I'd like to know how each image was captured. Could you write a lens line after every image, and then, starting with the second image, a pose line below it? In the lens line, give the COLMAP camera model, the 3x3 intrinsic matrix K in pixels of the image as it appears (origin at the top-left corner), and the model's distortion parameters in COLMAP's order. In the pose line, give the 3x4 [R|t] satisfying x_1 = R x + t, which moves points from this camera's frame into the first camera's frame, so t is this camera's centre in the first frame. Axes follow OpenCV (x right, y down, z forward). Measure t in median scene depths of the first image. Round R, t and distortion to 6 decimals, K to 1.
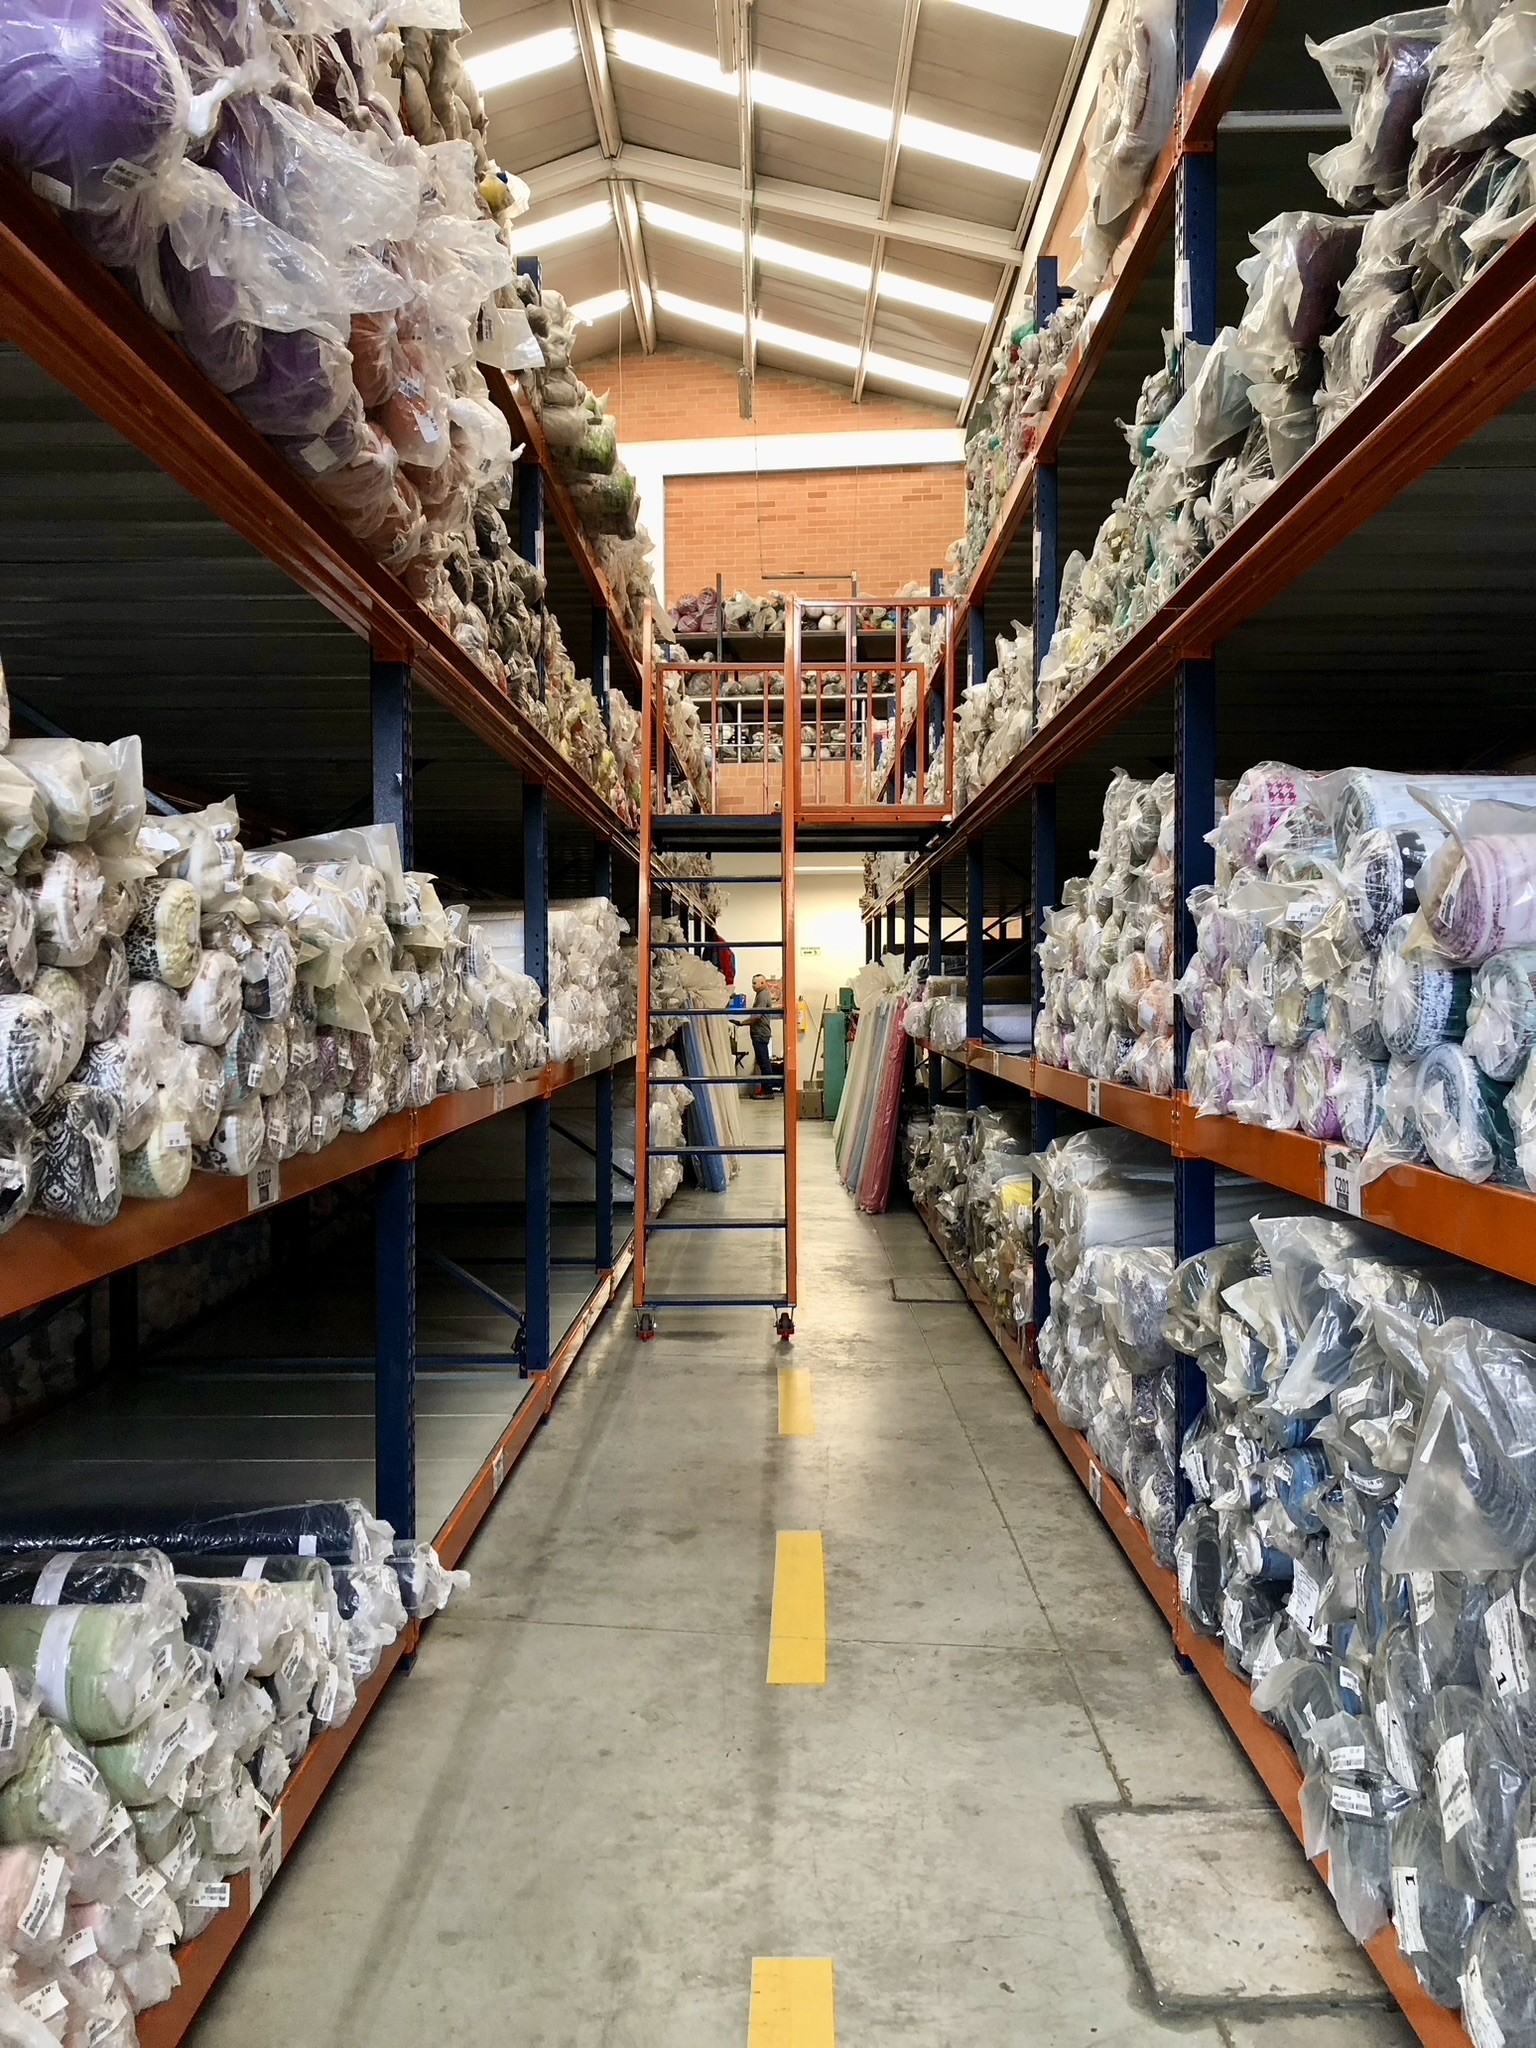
lens RADIAL K [[1687.4, 0, 783.6], [0, 1687.4, 1030.6], [0, 0, 1]] dist [0.033554, 0.000180]
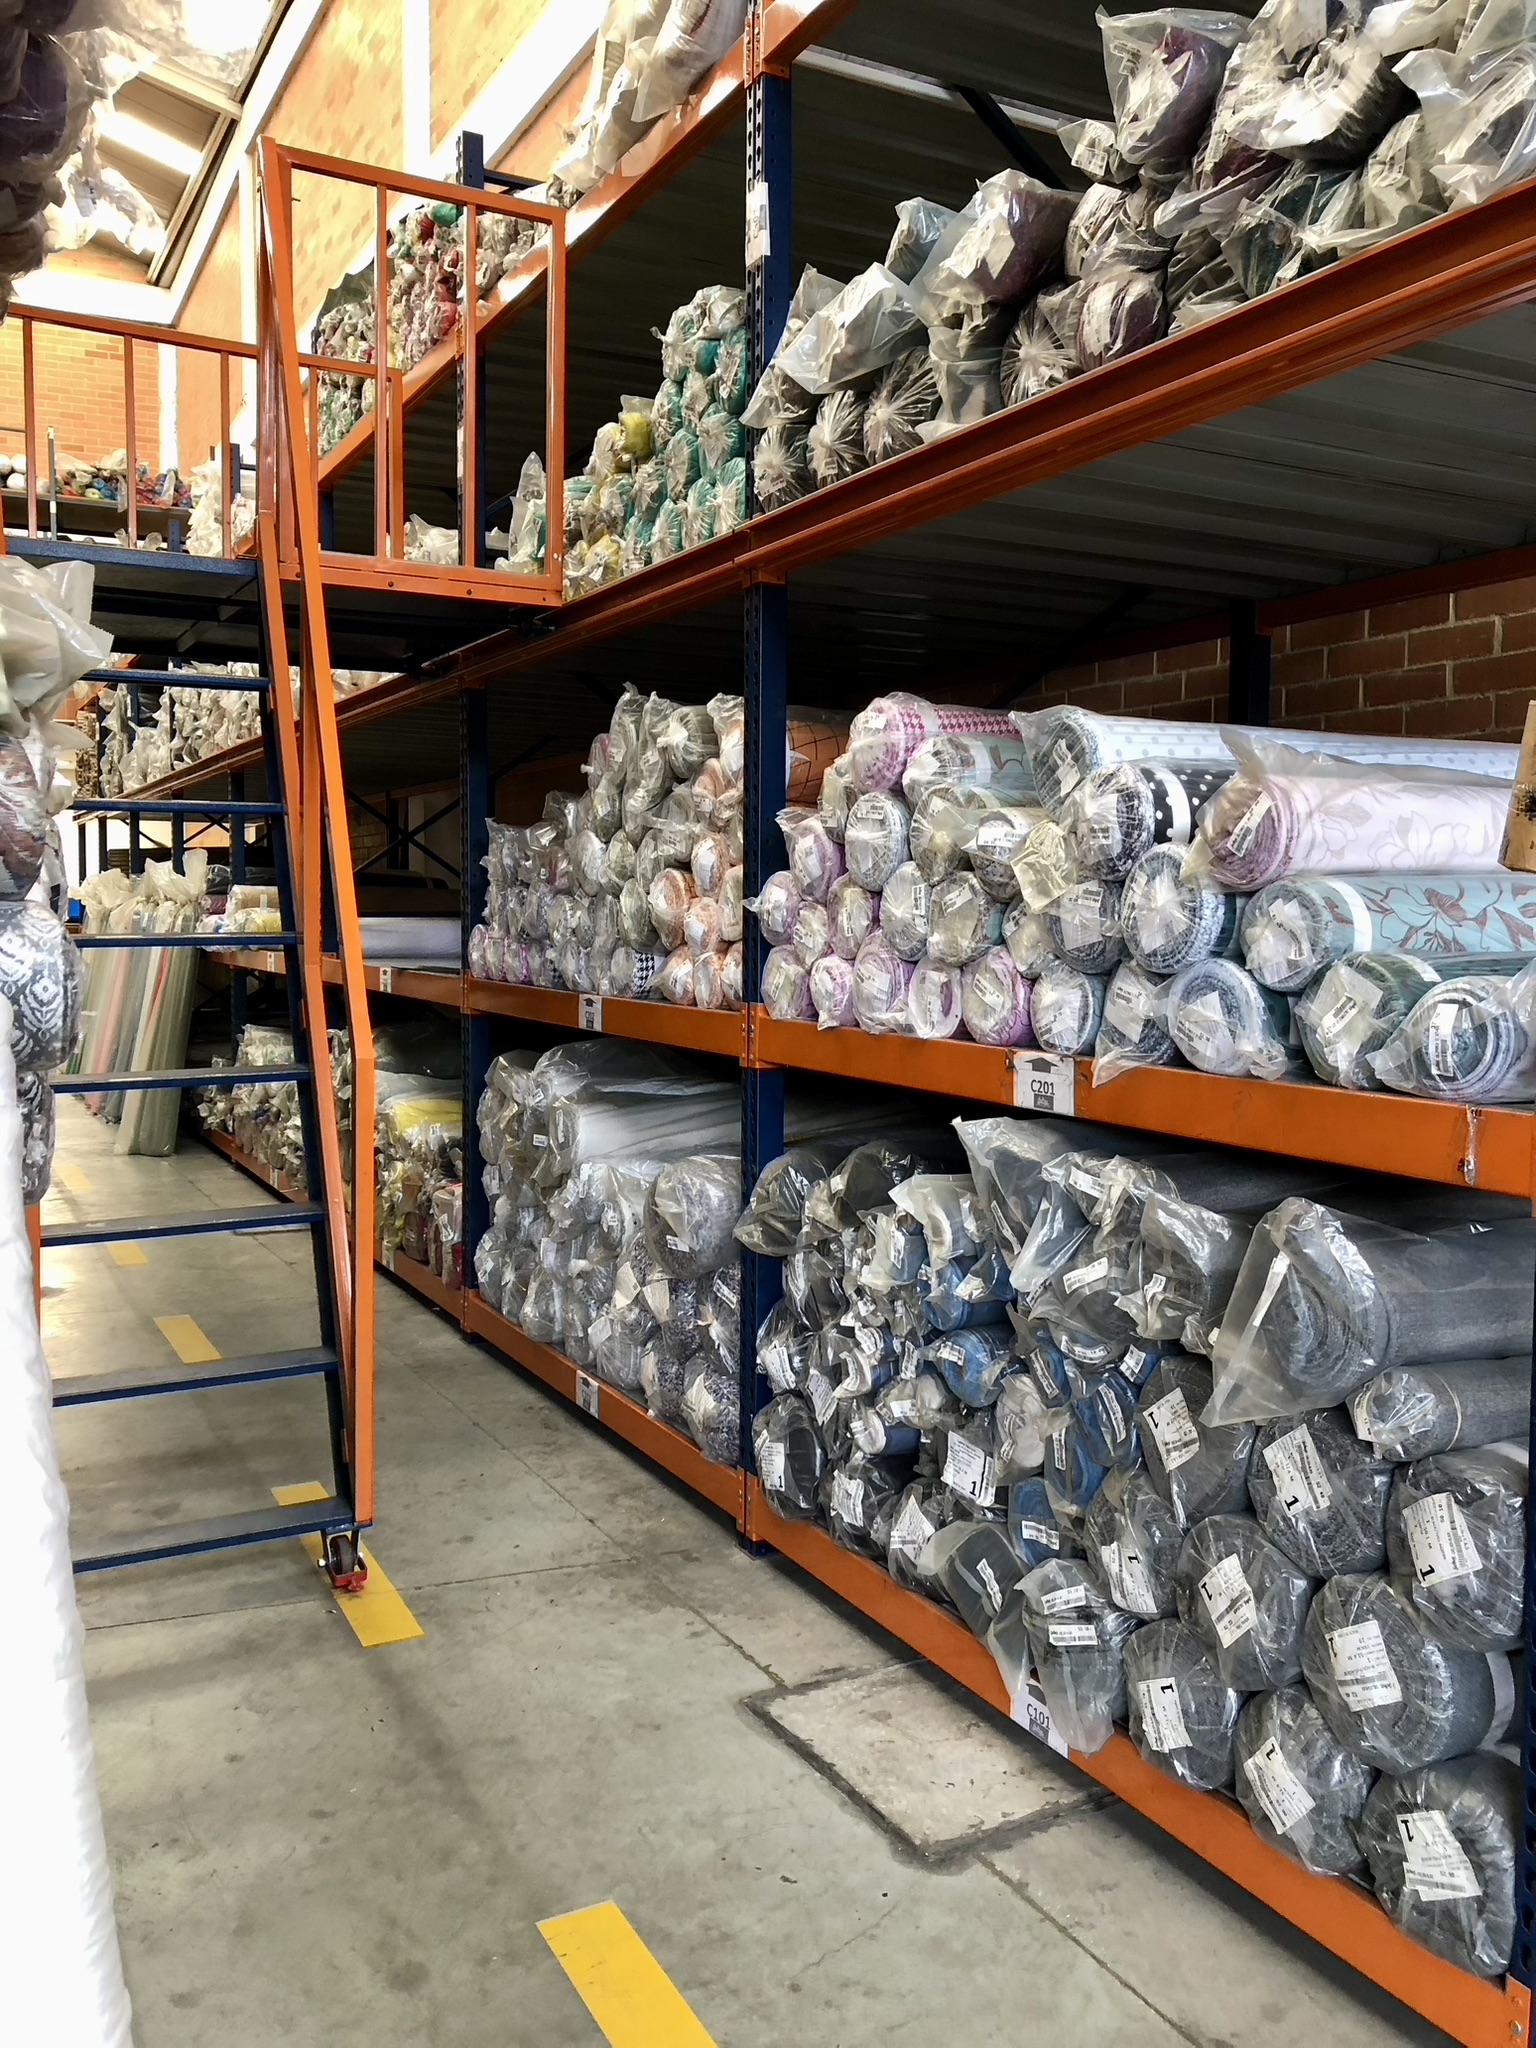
lens RADIAL K [[1687.4, 0, 776.4], [0, 1687.4, 1022.4], [0, 0, 1]] dist [0.033554, 0.000180]
pose [[0.883927, -0.024119, 0.467002, -0.298519], [0.002322, 0.998883, 0.047194, -0.002878], [-0.467619, -0.040632, 0.882996, 0.104635]]
